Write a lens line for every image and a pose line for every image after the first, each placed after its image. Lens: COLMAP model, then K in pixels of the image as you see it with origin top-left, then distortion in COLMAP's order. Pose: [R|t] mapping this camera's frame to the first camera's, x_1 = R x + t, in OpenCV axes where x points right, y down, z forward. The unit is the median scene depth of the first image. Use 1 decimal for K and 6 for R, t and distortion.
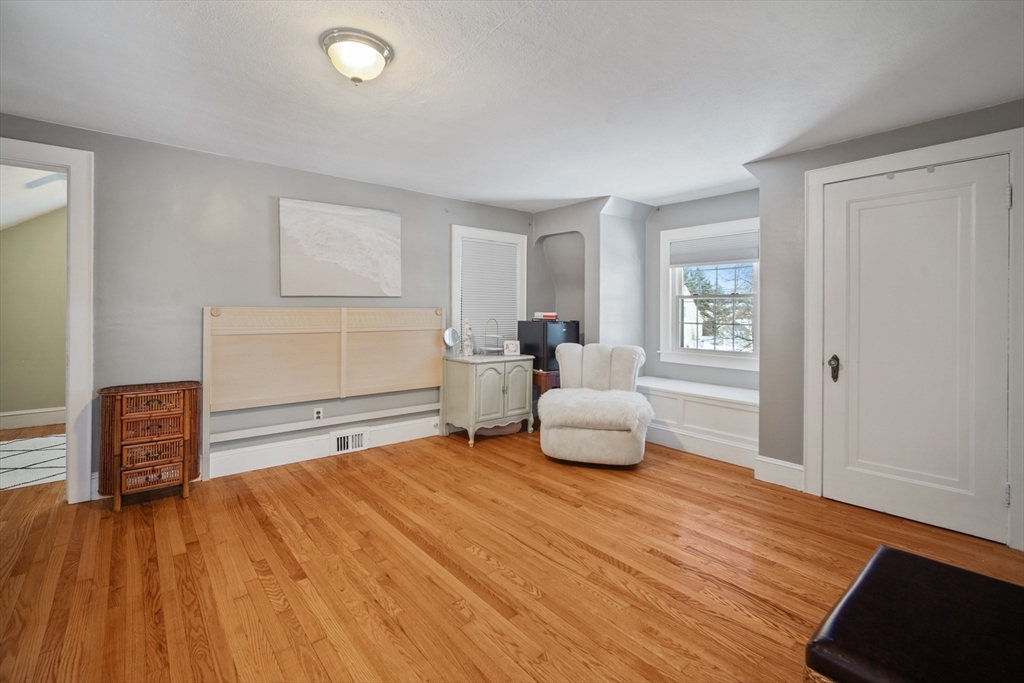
lens RADIAL K [[451.3, 0, 507.2], [0, 451.3, 314.6], [0, 0, 1]] dist [-0.013728, 0.004263]
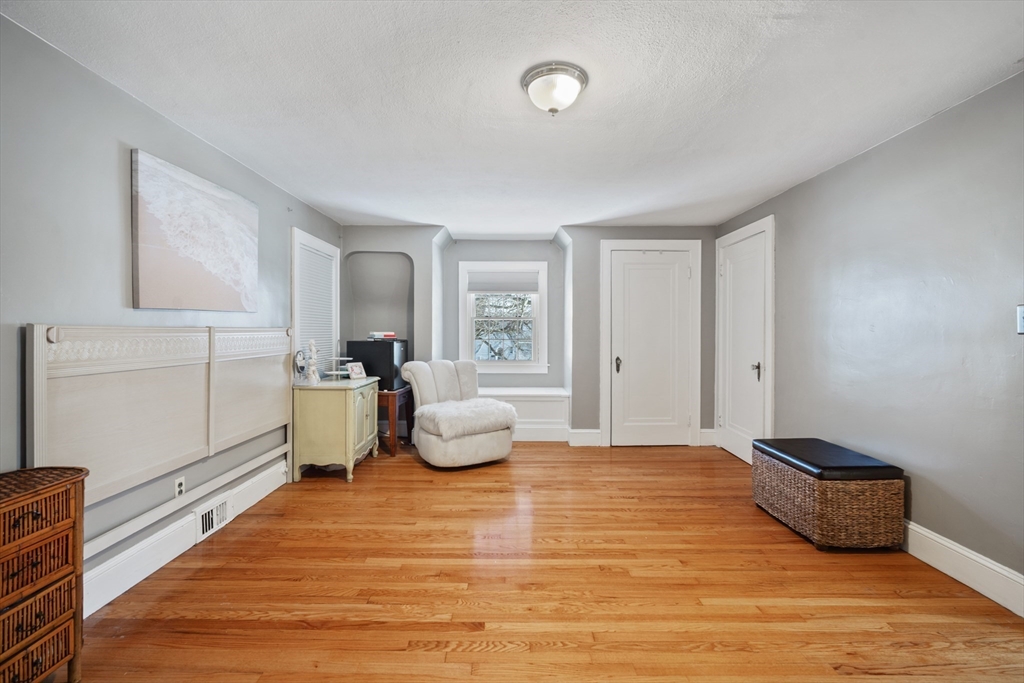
lens RADIAL K [[451.3, 0, 502.6], [0, 451.3, 334.9], [0, 0, 1]] dist [-0.013728, 0.004263]
pose [[0.646949, -0.012882, 0.762425, -0.701301], [0.010544, 0.999913, 0.007947, -0.004564], [-0.762461, 0.002897, 0.647028, 0.237725]]
